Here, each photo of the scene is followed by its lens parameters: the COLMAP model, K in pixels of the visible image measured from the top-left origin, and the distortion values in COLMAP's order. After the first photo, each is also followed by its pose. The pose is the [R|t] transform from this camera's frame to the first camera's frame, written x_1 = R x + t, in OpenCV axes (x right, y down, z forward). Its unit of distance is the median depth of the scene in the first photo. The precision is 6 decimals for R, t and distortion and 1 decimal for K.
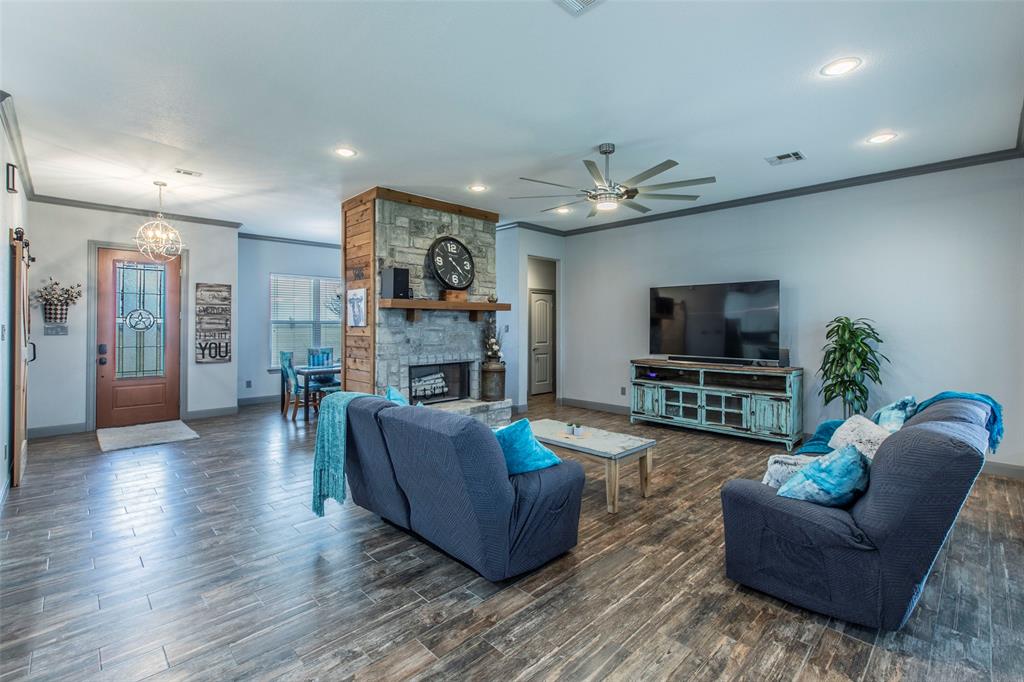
lens RADIAL K [[469.0, 0, 486.4], [0, 469.0, 323.9], [0, 0, 1]] dist [-0.001537, -0.000137]
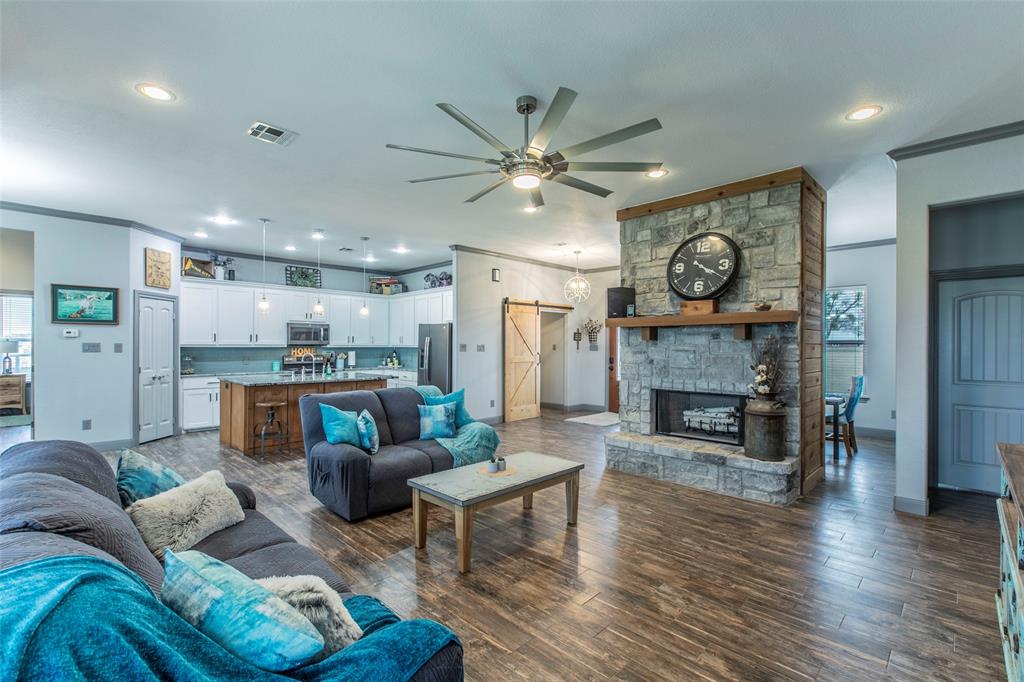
lens RADIAL K [[453.8, 0, 528.3], [0, 453.8, 343.7], [0, 0, 1]] dist [-0.000412, 0.000200]
pose [[0.058712, -0.003802, -0.998268, 0.687364], [-0.000183, 0.999993, -0.003820, 0.004313], [0.998275, 0.000407, 0.058711, 0.678675]]
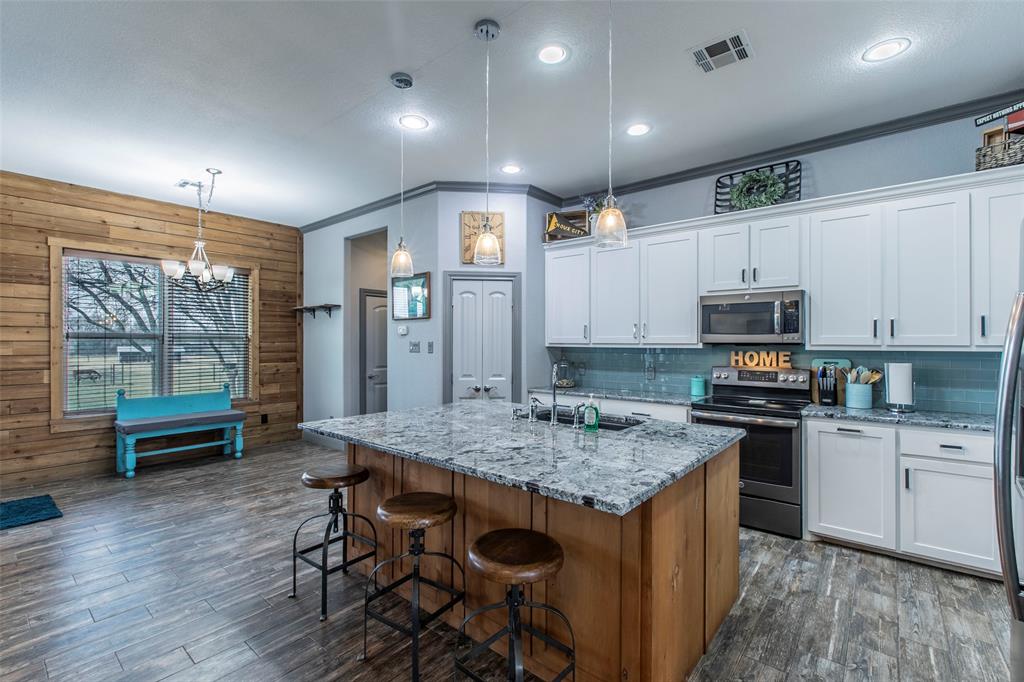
lens RADIAL K [[455.6, 0, 479.5], [0, 455.6, 339.8], [0, 0, 1]] dist [-0.001359, -0.000547]
pose [[-0.993922, -0.002191, -0.110061, -0.397254], [-0.001327, 0.999968, -0.007930, 0.002590], [0.110075, -0.007736, -0.993893, 0.633742]]
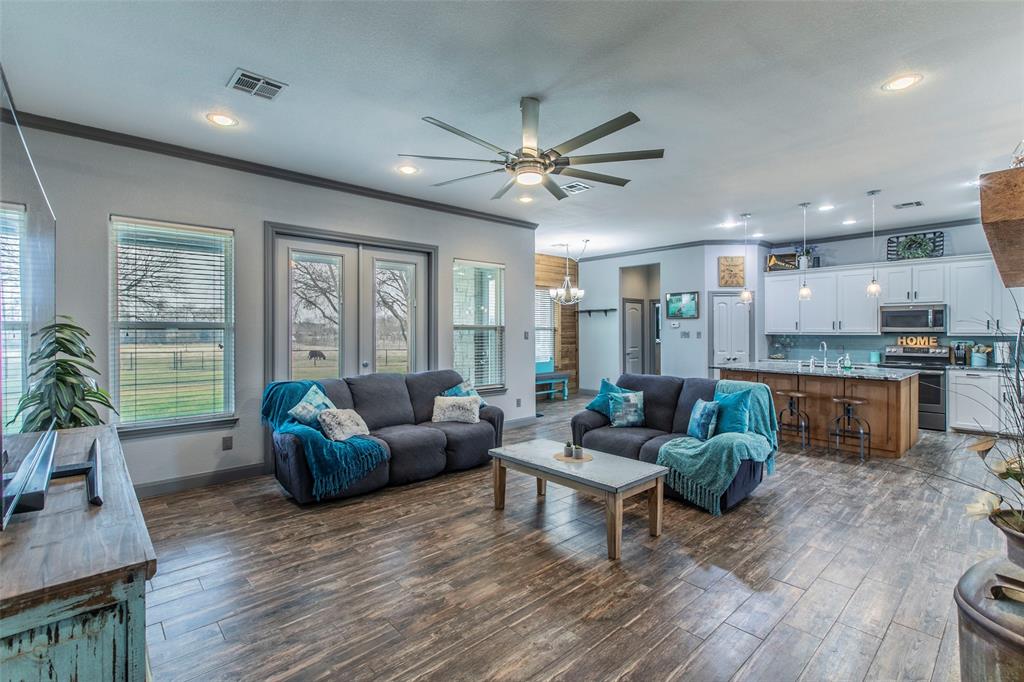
lens RADIAL K [[456.0, 0, 491.9], [0, 456.0, 330.3], [0, 0, 1]] dist [0.003403, -0.000452]
pose [[-0.999725, 0.000058, 0.023458, 0.213450], [-0.000061, 0.999987, -0.005043, 0.003016], [-0.023458, -0.005043, -0.999712, 1.247160]]
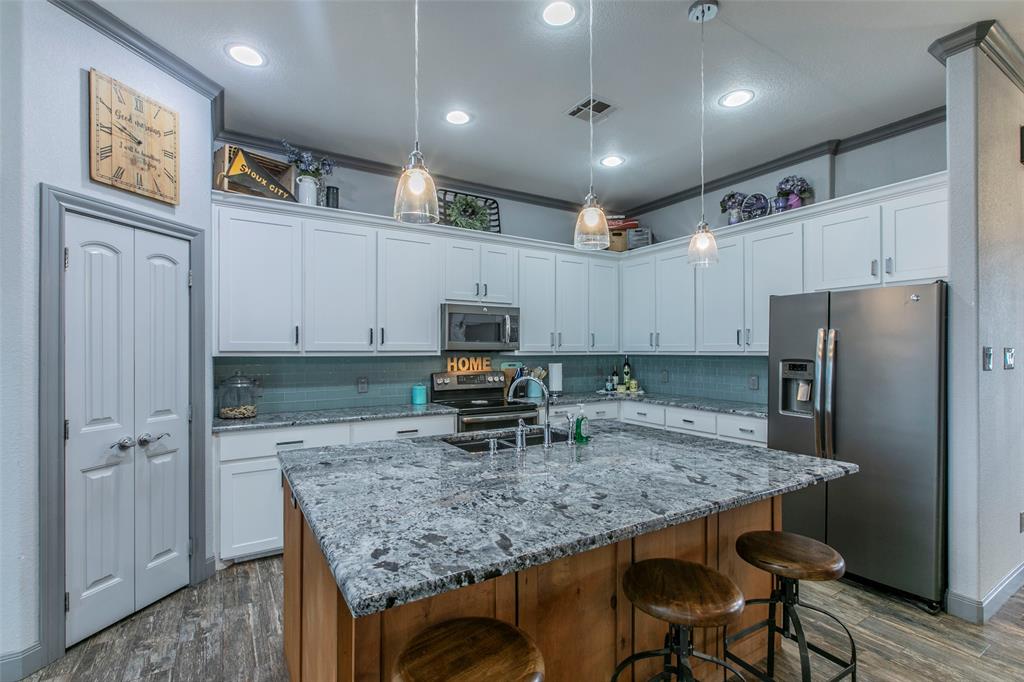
lens RADIAL K [[467.7, 0, 542.0], [0, 467.7, 347.9], [0, 0, 1]] dist [-0.002276, -0.000239]
pose [[-0.151665, -0.002933, -0.988428, -0.131416], [0.002179, 0.999992, -0.003302, 0.000648], [0.988430, -0.002655, -0.151657, 0.251452]]
